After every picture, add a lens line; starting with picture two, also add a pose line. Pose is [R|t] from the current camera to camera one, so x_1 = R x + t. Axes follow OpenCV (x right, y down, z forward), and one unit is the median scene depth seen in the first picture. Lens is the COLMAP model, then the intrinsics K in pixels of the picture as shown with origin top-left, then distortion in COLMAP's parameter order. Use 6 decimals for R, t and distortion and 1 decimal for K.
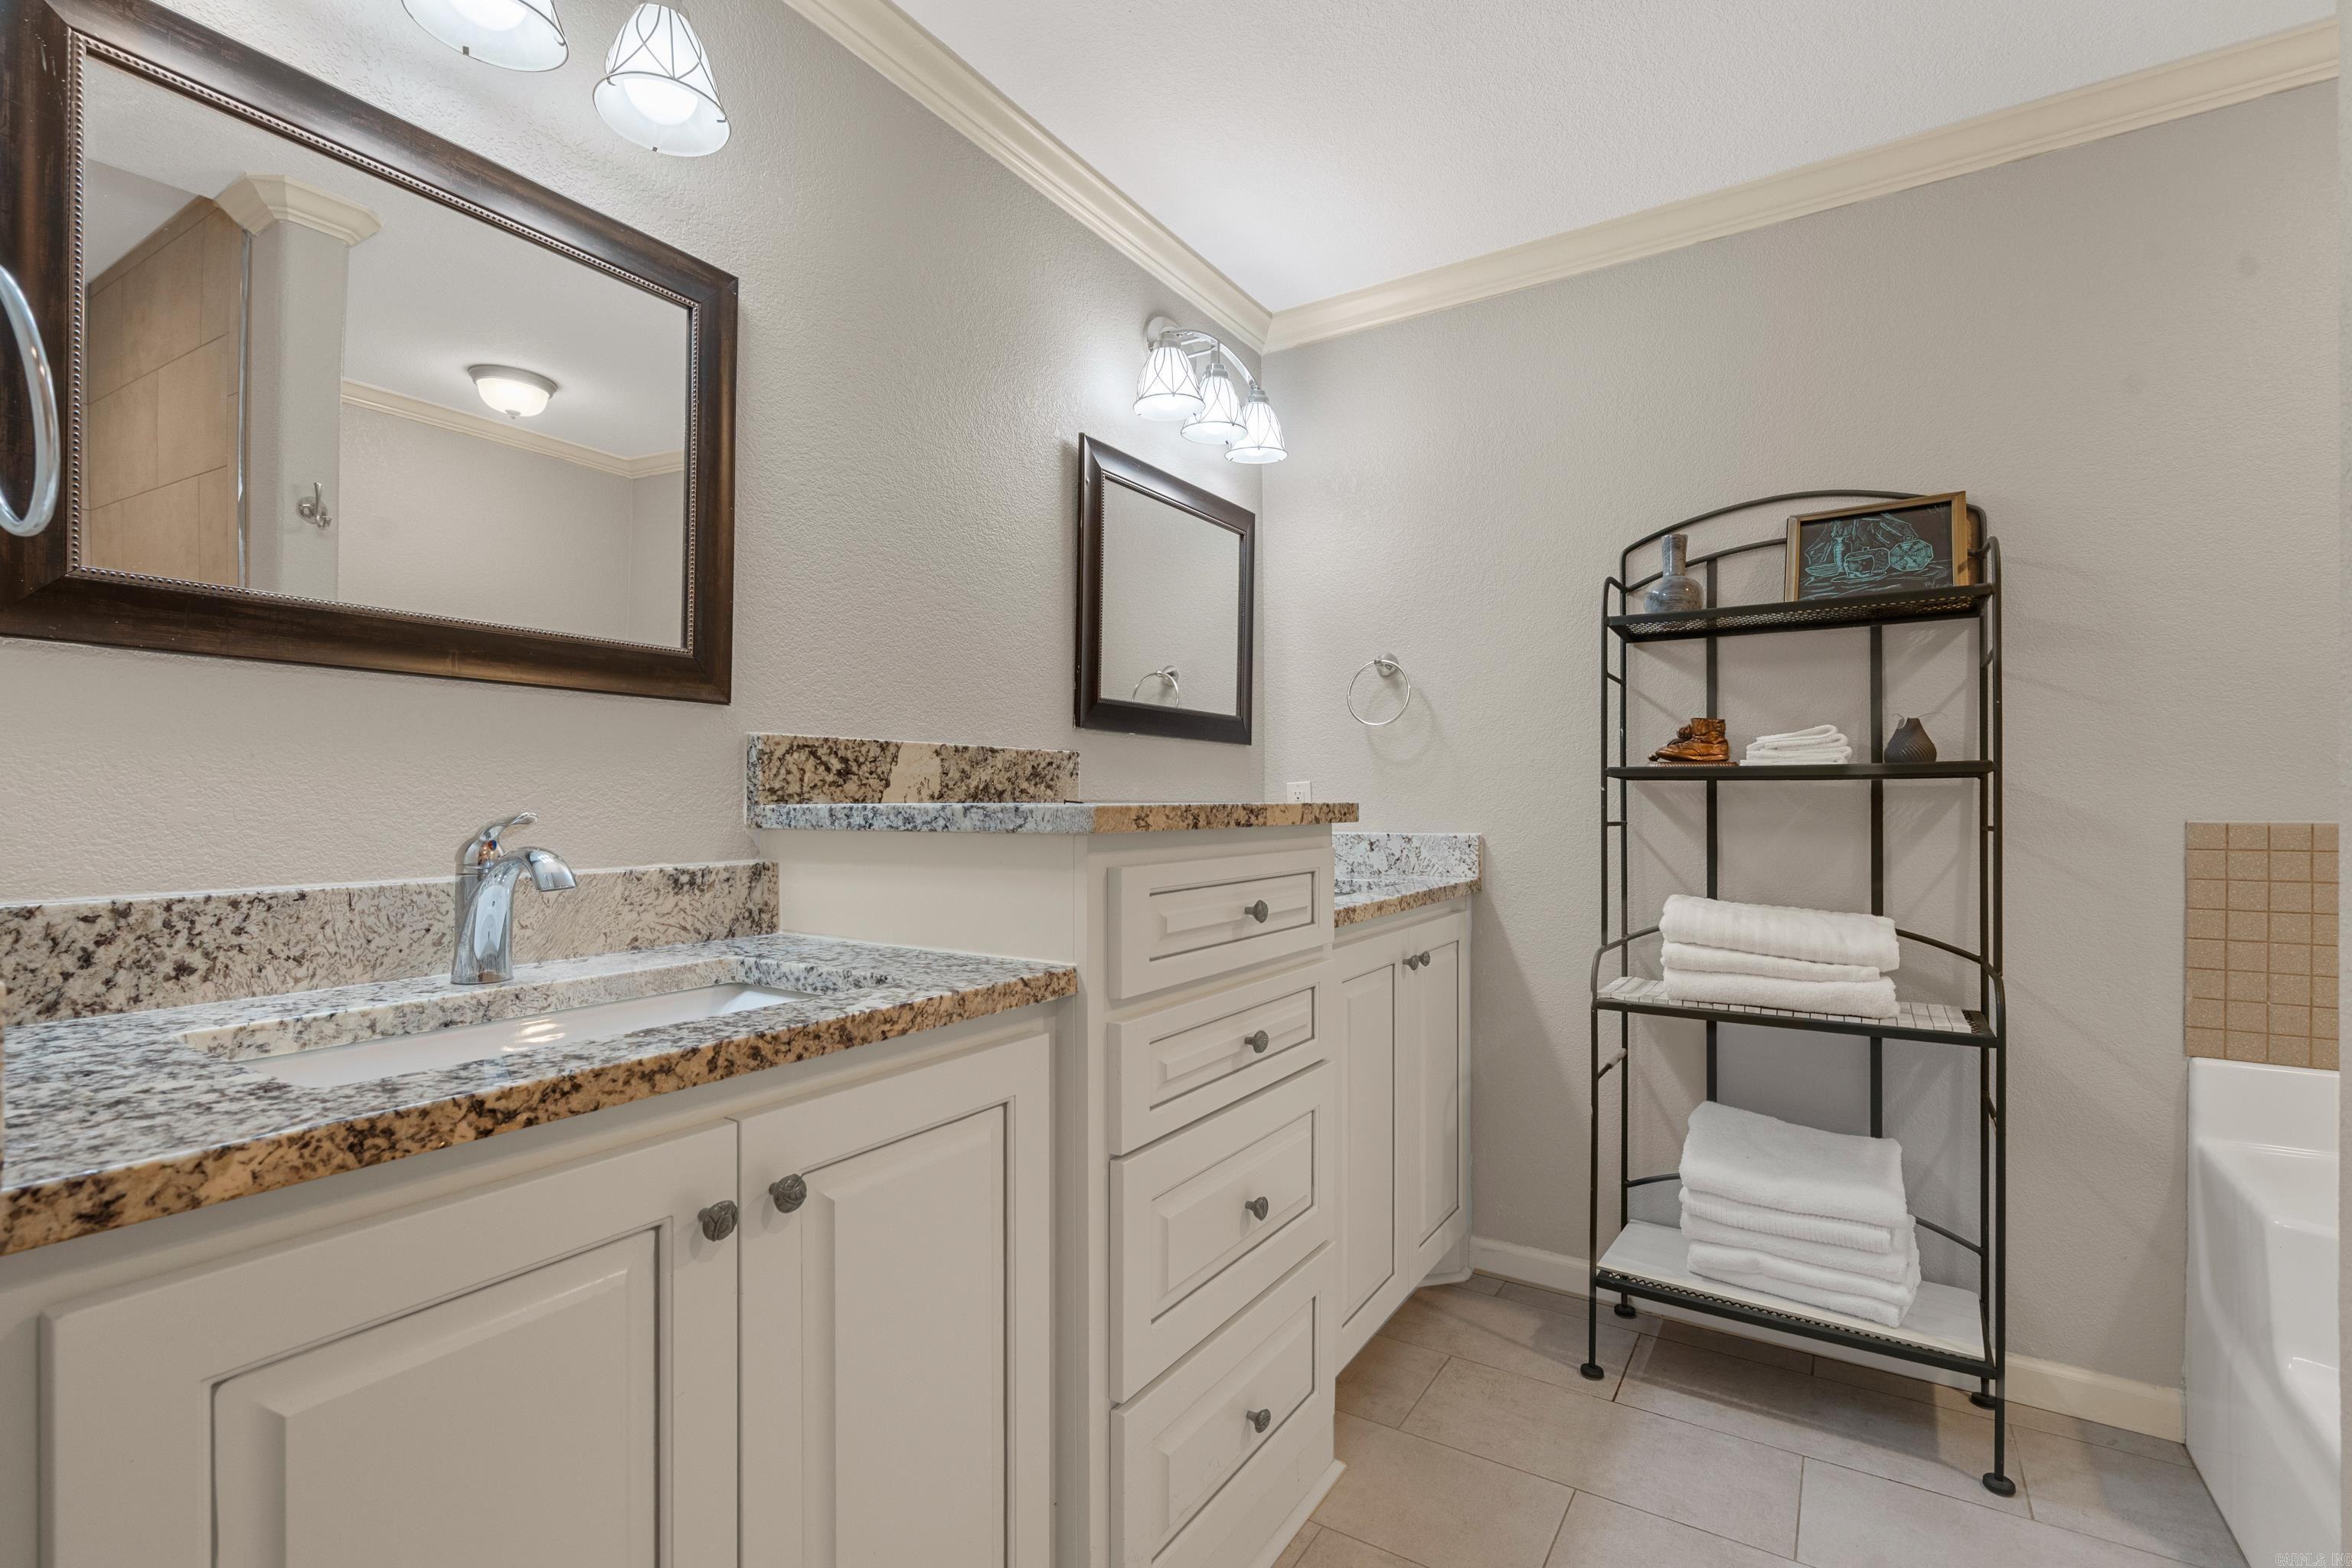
lens RADIAL K [[1061.8, 0, 1176.0], [0, 1061.8, 784.0], [0, 0, 1]] dist [-0.001143, 0.000824]
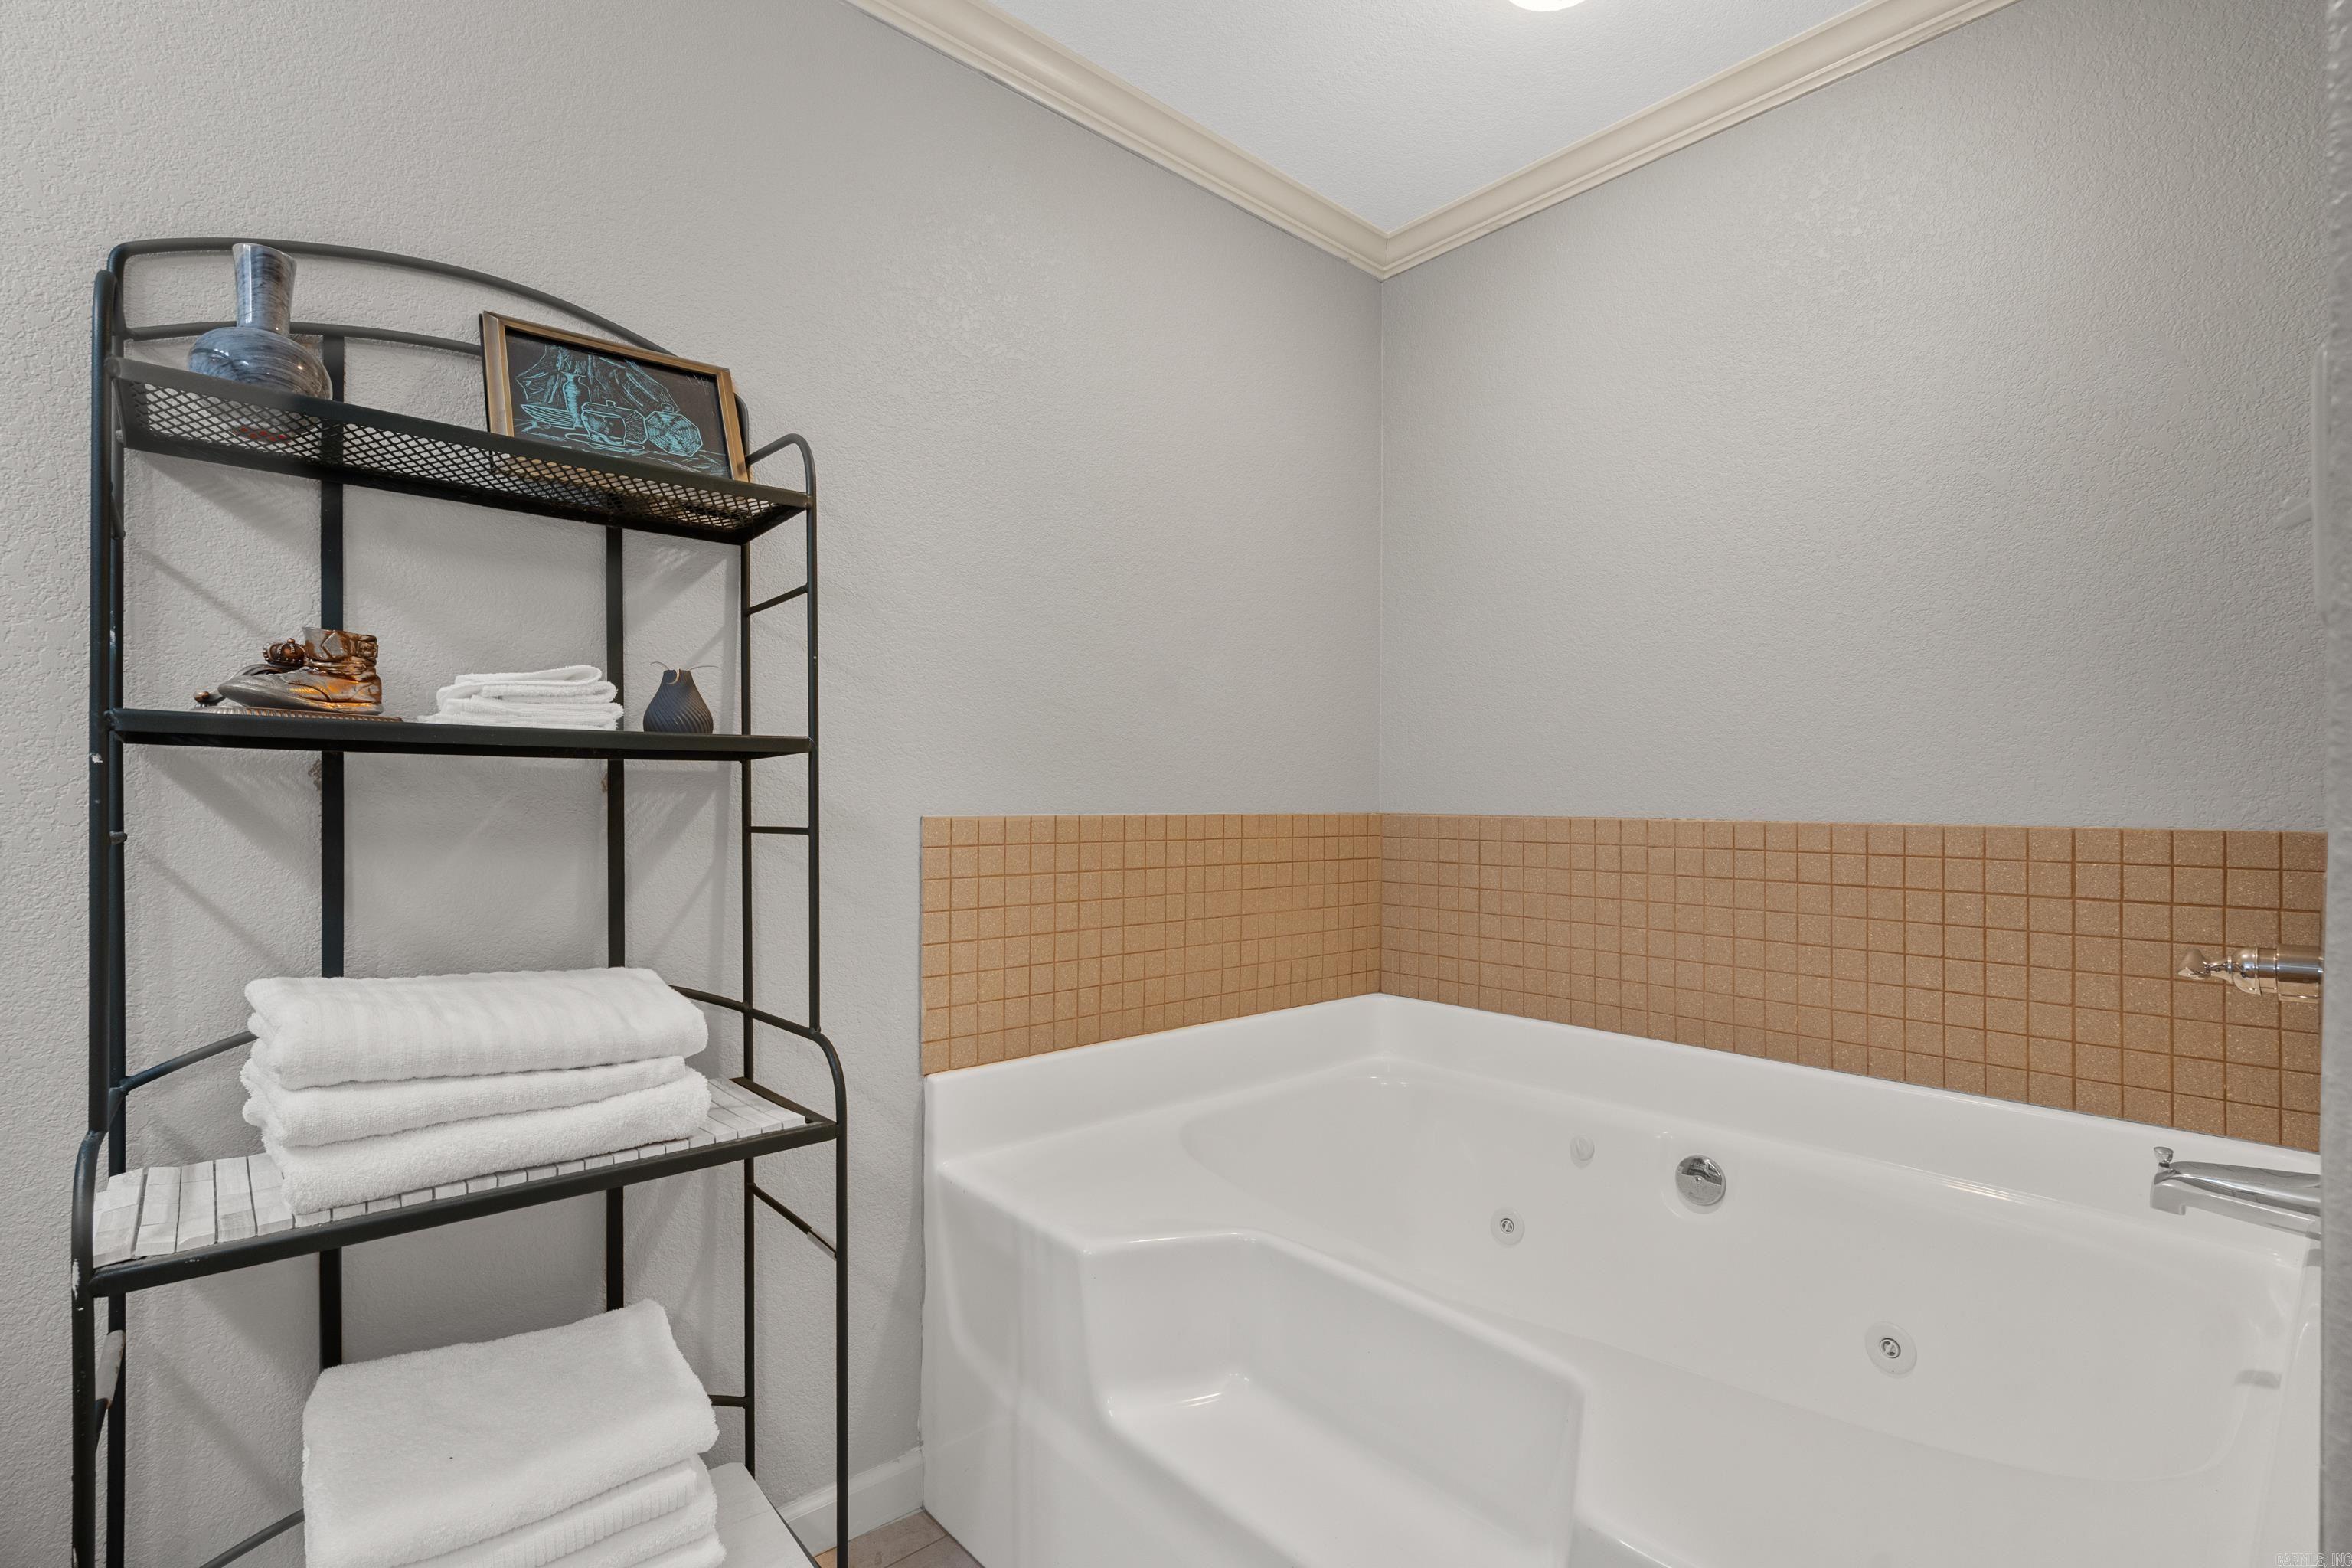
lens RADIAL K [[1115.3, 0, 1261.5], [0, 1115.3, 794.9], [0, 0, 1]] dist [-0.009254, -0.000177]
pose [[0.260179, 0.004078, 0.965552, 0.098509], [-0.019346, 0.999812, 0.000990, 0.009294], [-0.965367, -0.018938, 0.260209, 0.435109]]
